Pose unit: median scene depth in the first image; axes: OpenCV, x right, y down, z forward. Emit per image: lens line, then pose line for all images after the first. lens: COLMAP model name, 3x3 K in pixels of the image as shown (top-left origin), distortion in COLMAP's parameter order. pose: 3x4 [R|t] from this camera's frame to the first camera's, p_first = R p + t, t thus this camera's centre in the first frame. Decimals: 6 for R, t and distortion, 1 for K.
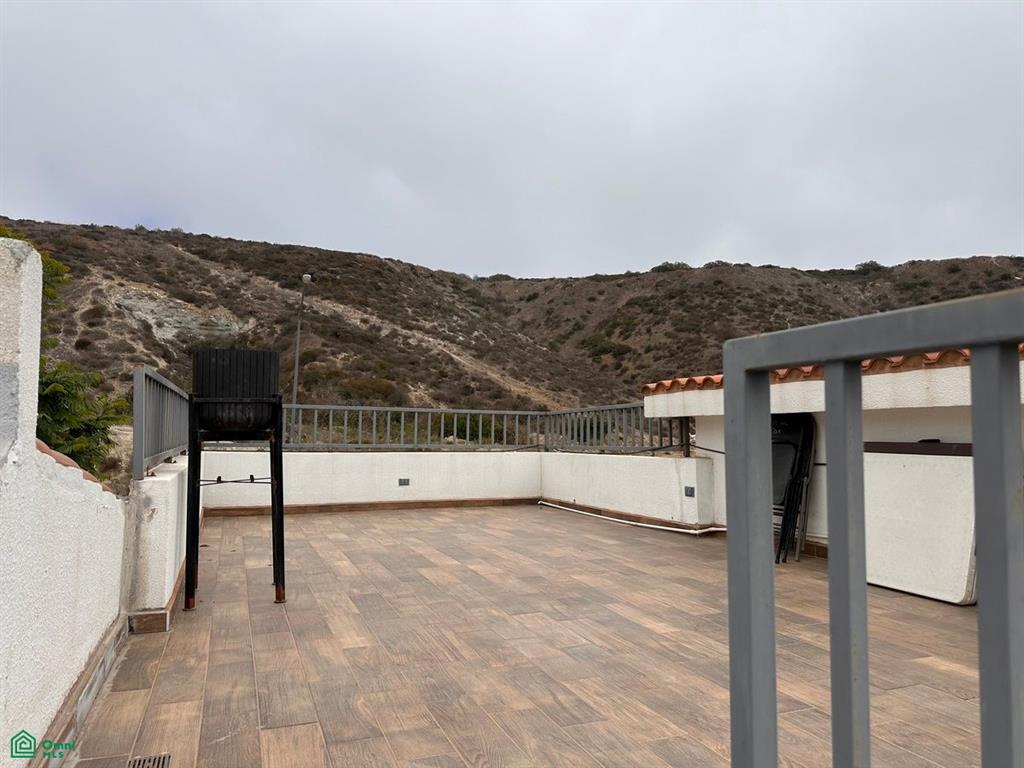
lens RADIAL K [[717.5, 0, 511.3], [0, 717.5, 386.1], [0, 0, 1]] dist [-0.002407, -0.001097]
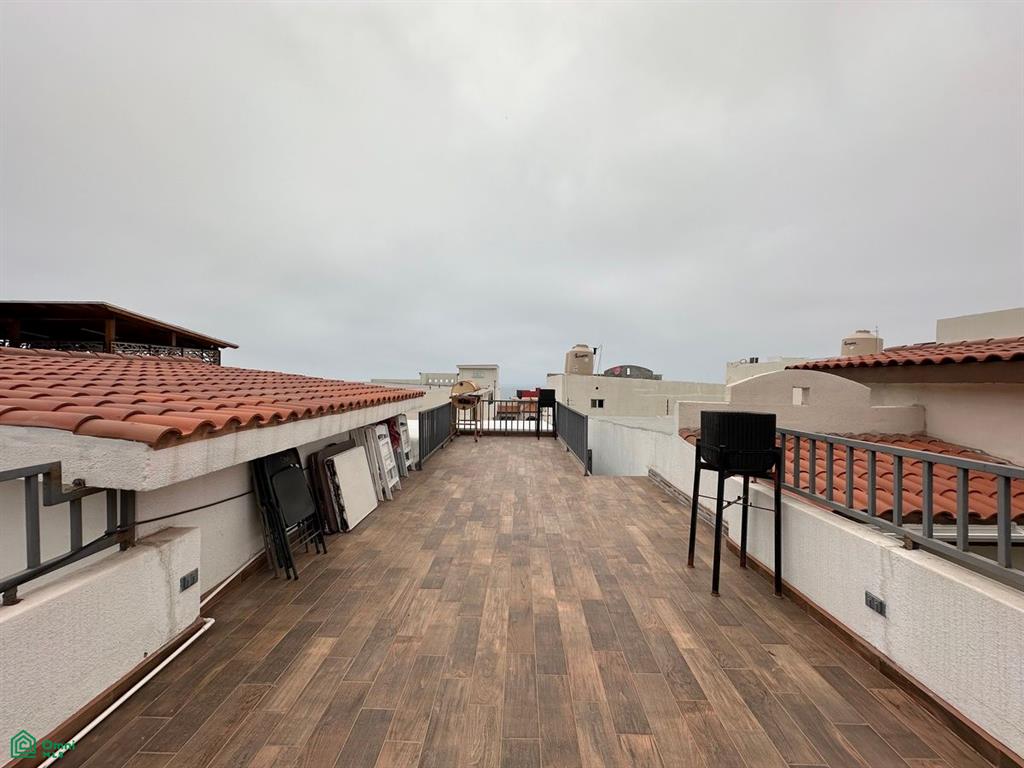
lens RADIAL K [[409.0, 0, 509.0], [0, 409.0, 383.5], [0, 0, 1]] dist [-0.002143, -0.000088]
pose [[-0.922120, -0.009120, 0.386796, -0.381974], [-0.032416, 0.998028, -0.053750, -0.061795], [-0.385543, -0.062102, -0.920598, 2.613548]]
